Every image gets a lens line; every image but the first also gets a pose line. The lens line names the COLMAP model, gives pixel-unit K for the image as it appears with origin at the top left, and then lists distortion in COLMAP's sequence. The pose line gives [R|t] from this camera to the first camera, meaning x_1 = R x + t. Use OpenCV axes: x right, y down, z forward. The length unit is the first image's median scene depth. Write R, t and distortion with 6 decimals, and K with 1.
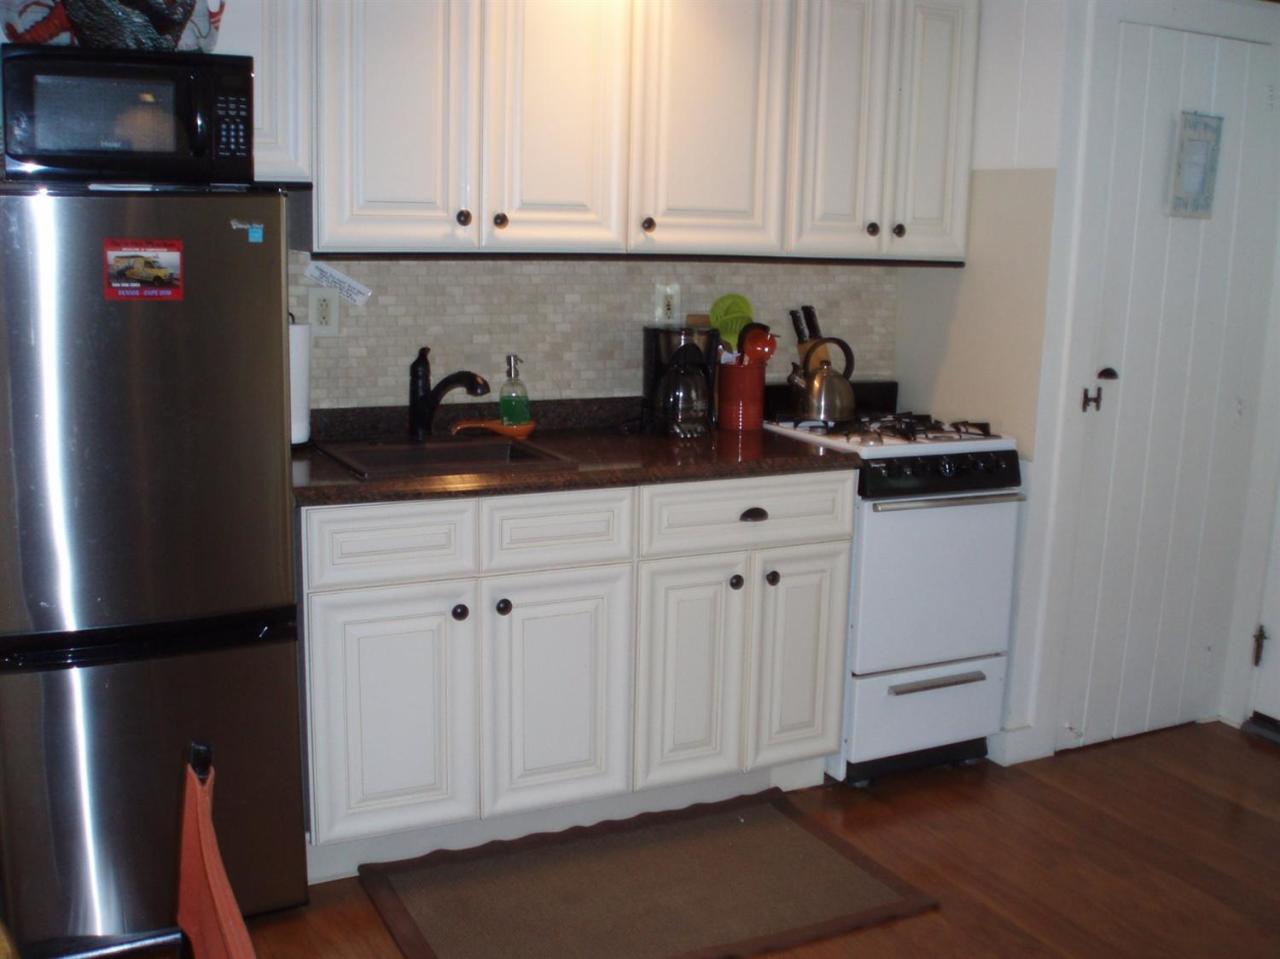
lens RADIAL K [[1370.8, 0, 646.9], [0, 1370.8, 491.9], [0, 0, 1]] dist [-0.120173, 0.000000]
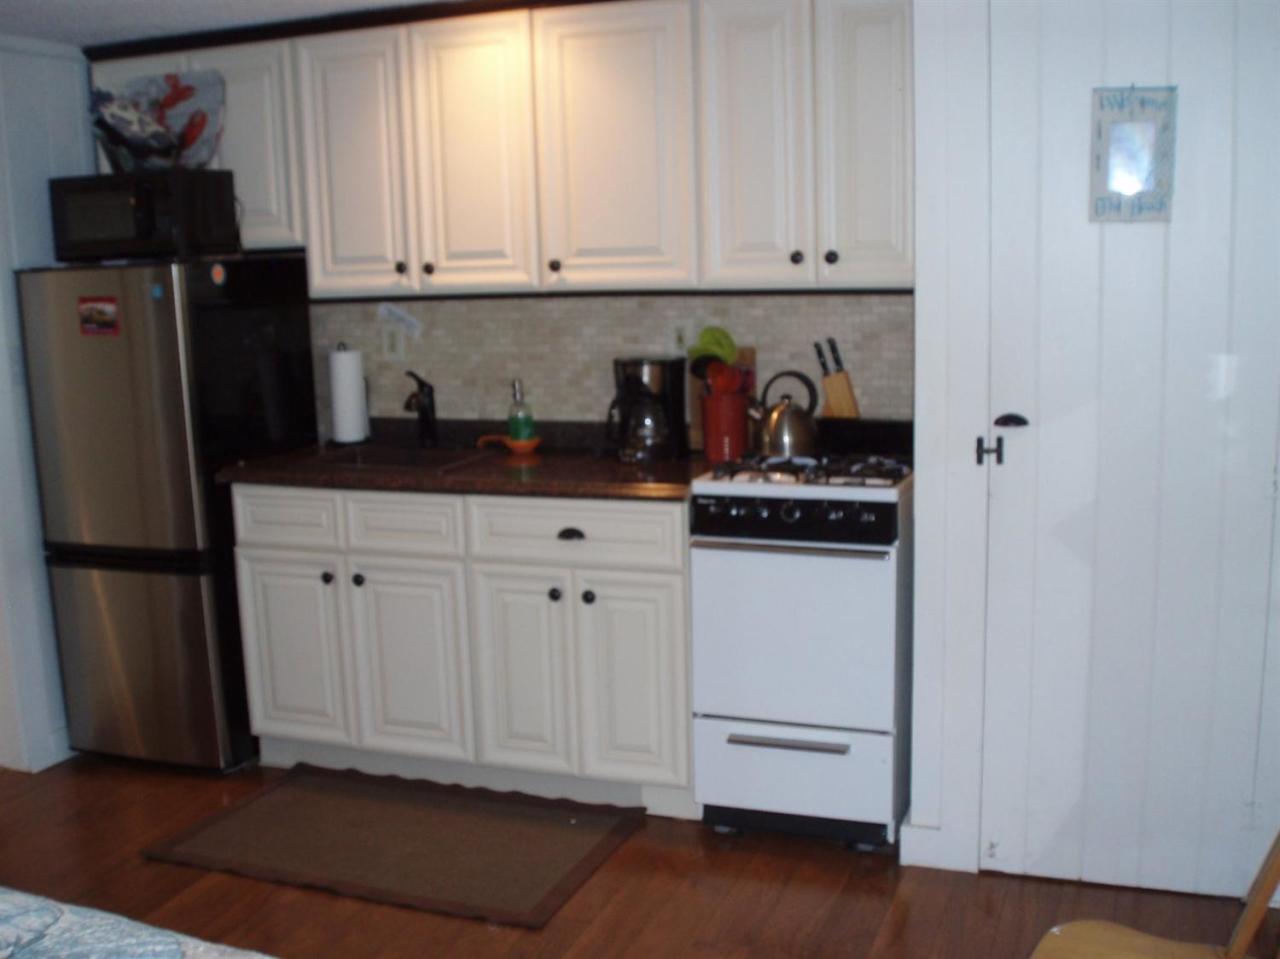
lens RADIAL K [[1370.8, 0, 648.3], [0, 1370.8, 479.6], [0, 0, 1]] dist [-0.120173, 0.000000]
pose [[0.671822, 0.078983, -0.736490, 0.843196], [-0.098860, 0.994964, 0.016522, -0.046267], [0.734086, 0.061710, 0.676247, 0.299019]]
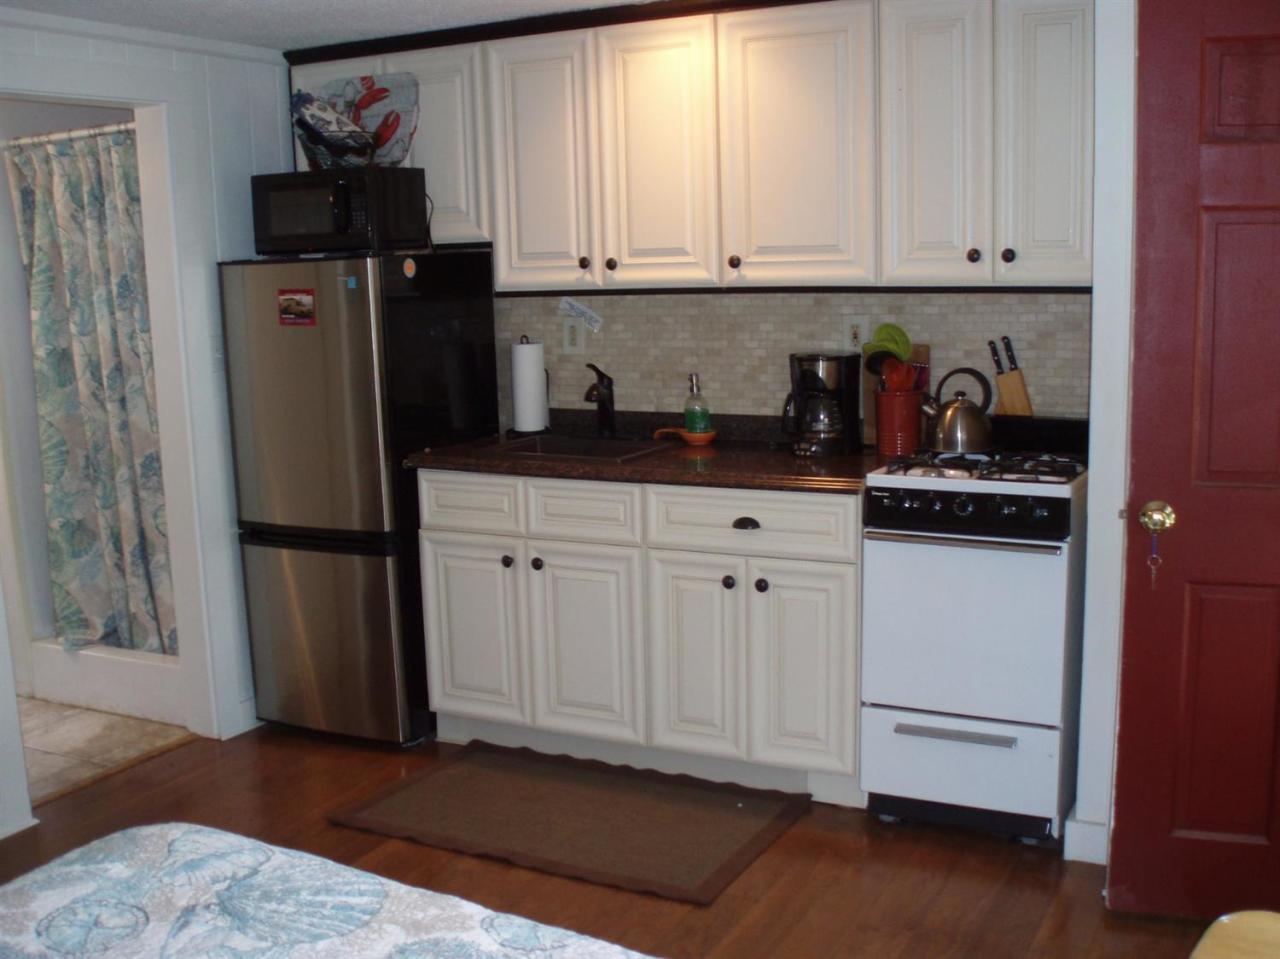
lens RADIAL K [[1370.8, 0, 651.7], [0, 1370.8, 474.9], [0, 0, 1]] dist [-0.120173, 0.000000]
pose [[0.581333, 0.088454, -0.808843, 0.856698], [-0.118238, 0.992705, 0.023580, -0.036635], [0.805029, 0.081928, 0.587551, 0.274721]]
